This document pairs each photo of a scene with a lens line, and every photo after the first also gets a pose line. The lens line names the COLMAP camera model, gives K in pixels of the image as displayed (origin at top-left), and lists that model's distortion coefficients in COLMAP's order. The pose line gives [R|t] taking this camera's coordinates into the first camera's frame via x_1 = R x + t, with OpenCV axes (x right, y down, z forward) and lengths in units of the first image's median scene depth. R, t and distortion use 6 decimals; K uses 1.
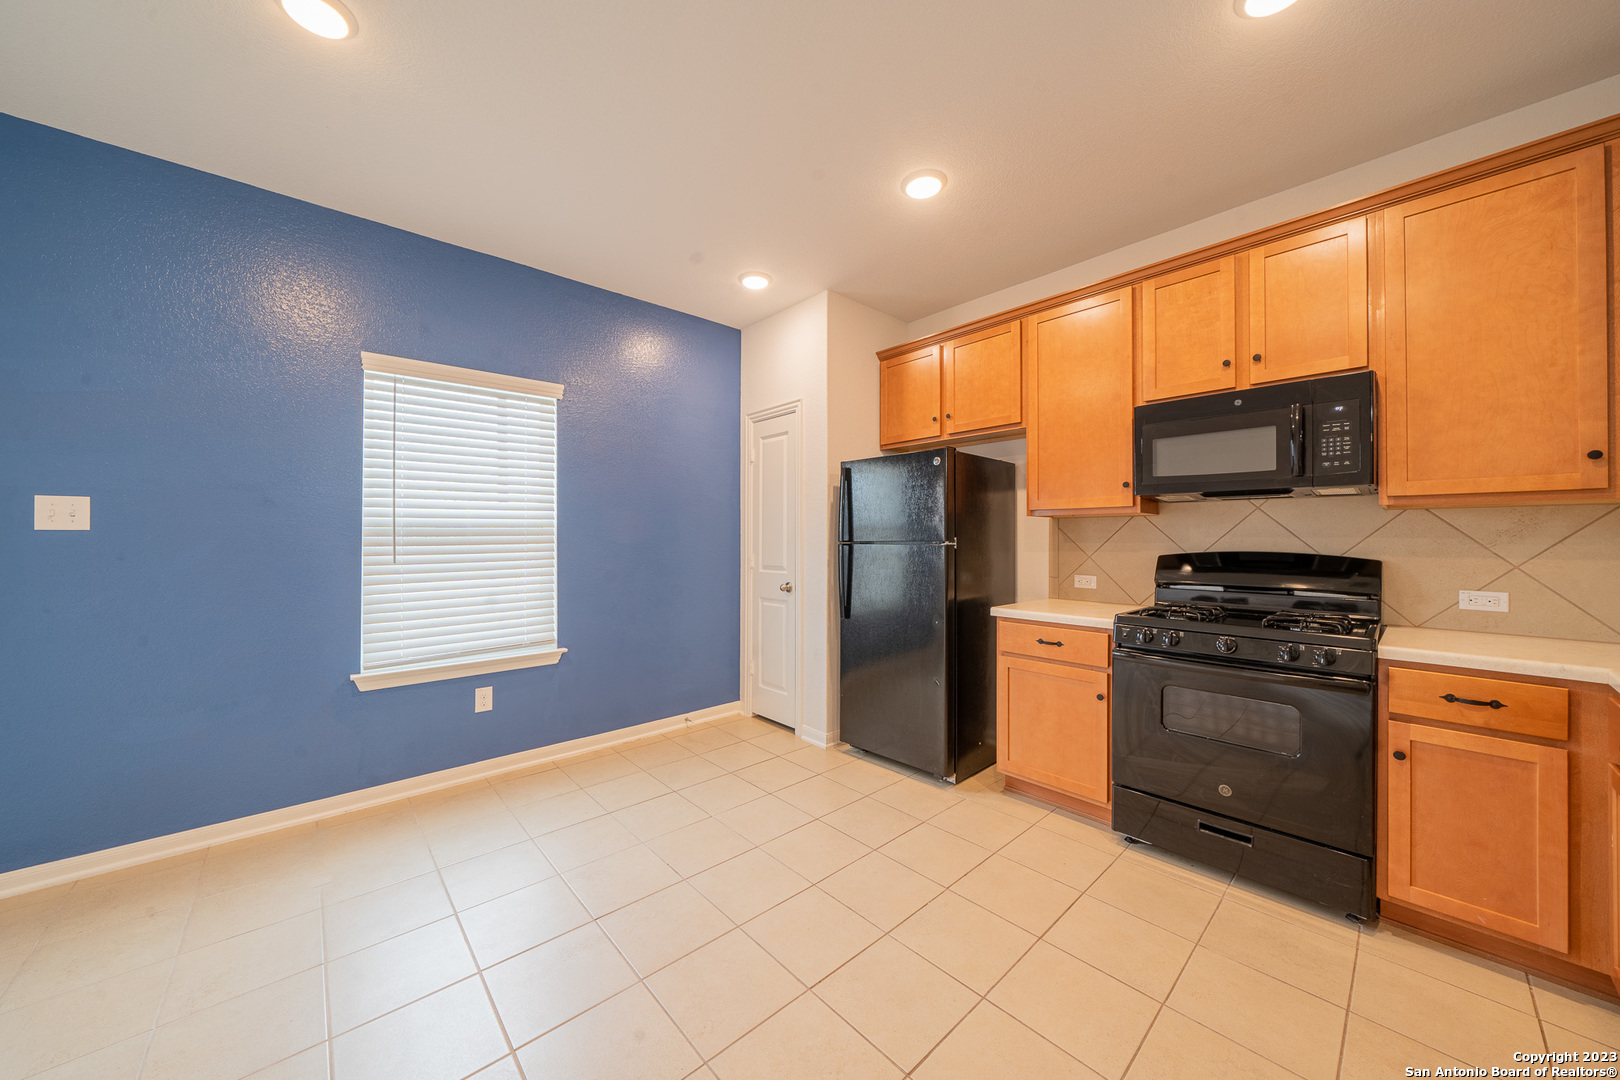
lens RADIAL K [[563.0, 0, 798.5], [0, 563.0, 536.8], [0, 0, 1]] dist [-0.005658, 0.000042]
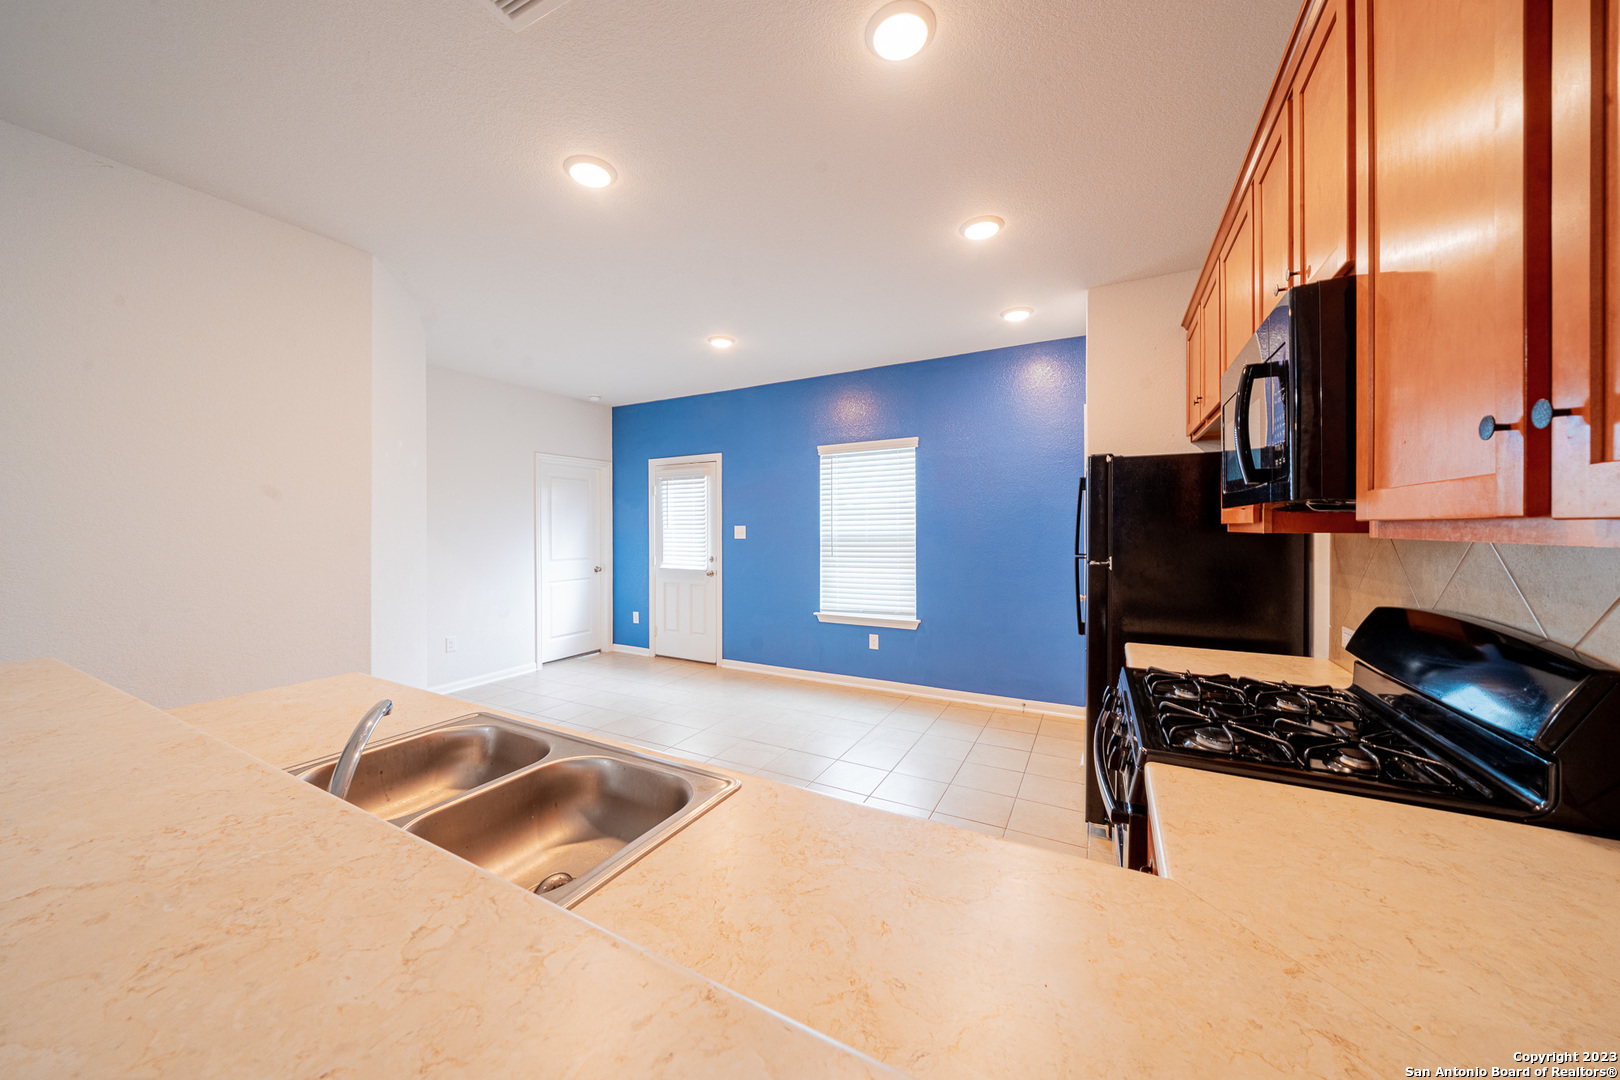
lens RADIAL K [[563.0, 0, 802.4], [0, 563.0, 532.0], [0, 0, 1]] dist [-0.005658, 0.000042]
pose [[0.339968, 0.005911, -0.940418, 0.922503], [0.006351, 0.999943, 0.008581, -0.046223], [0.940416, -0.008890, 0.339911, 0.256853]]
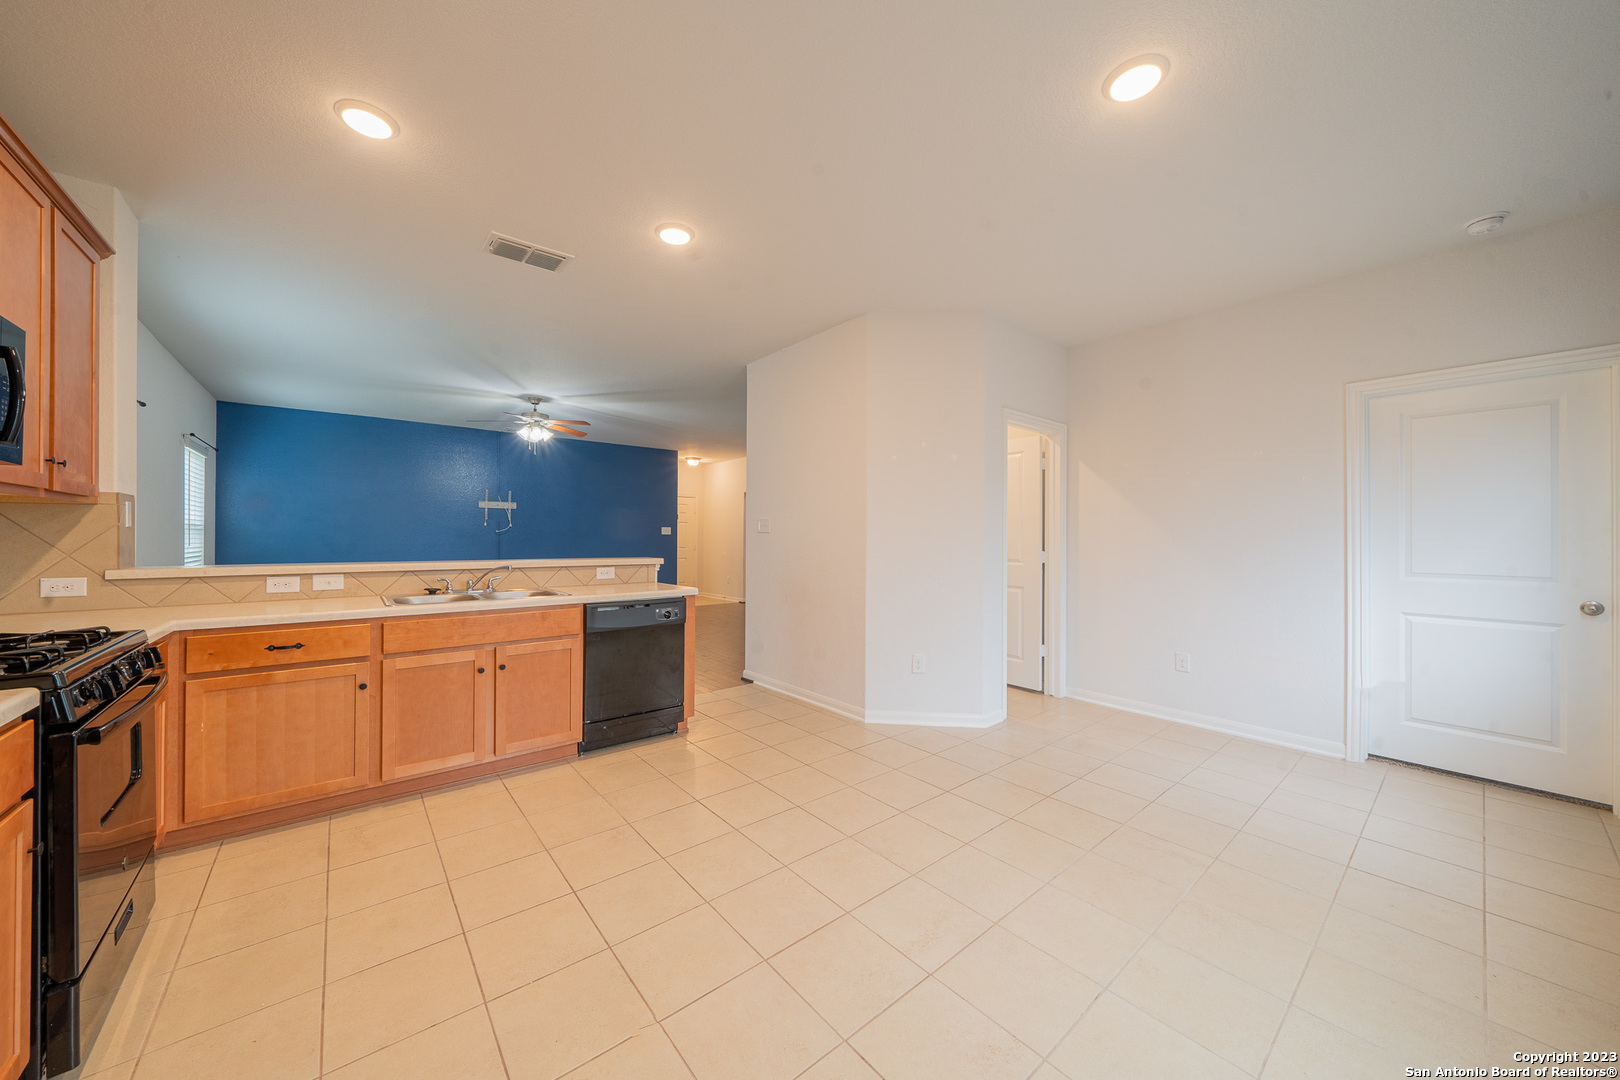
lens RADIAL K [[563.0, 0, 808.0], [0, 563.0, 537.8], [0, 0, 1]] dist [-0.005658, 0.000042]
pose [[-0.999492, -0.004653, 0.031518, -0.138845], [-0.004727, 0.999986, -0.002269, 0.006627], [-0.031507, -0.002417, -0.999501, 1.176809]]
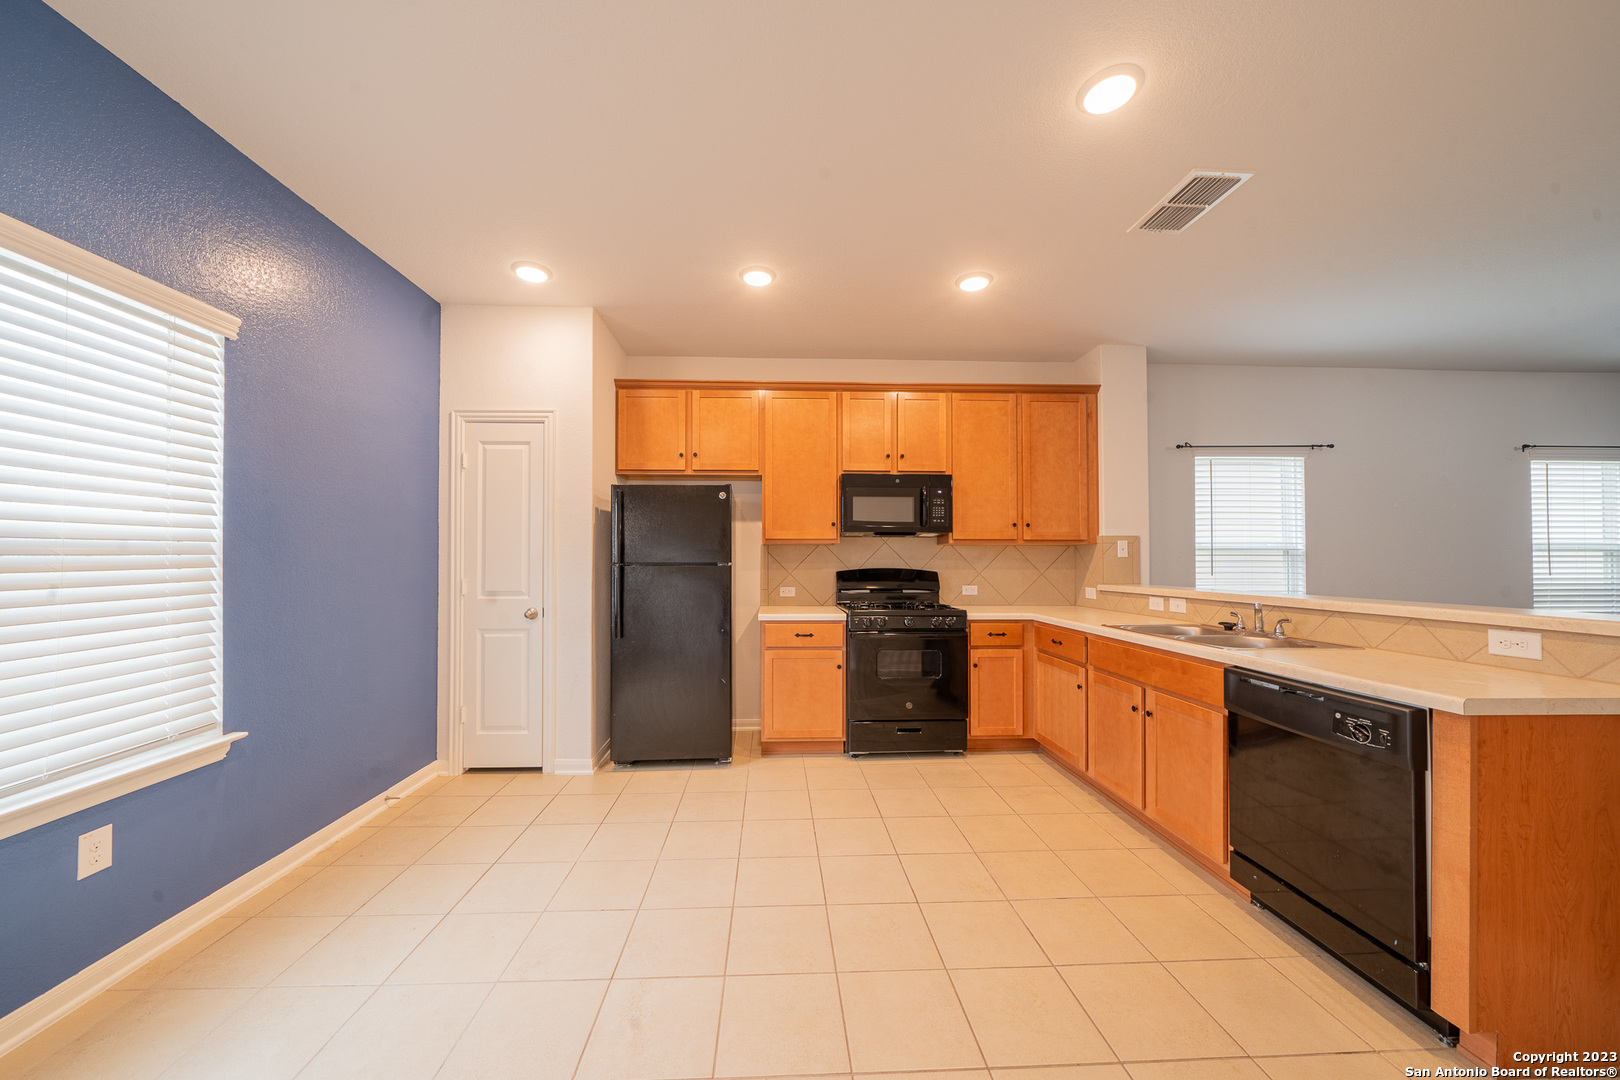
lens RADIAL K [[563.0, 0, 795.4], [0, 563.0, 556.6], [0, 0, 1]] dist [-0.005658, 0.000042]
pose [[0.628966, 0.005092, 0.777416, -0.565230], [-0.003100, 0.999987, -0.004042, -0.000312], [-0.777426, 0.000133, 0.628974, 0.123249]]
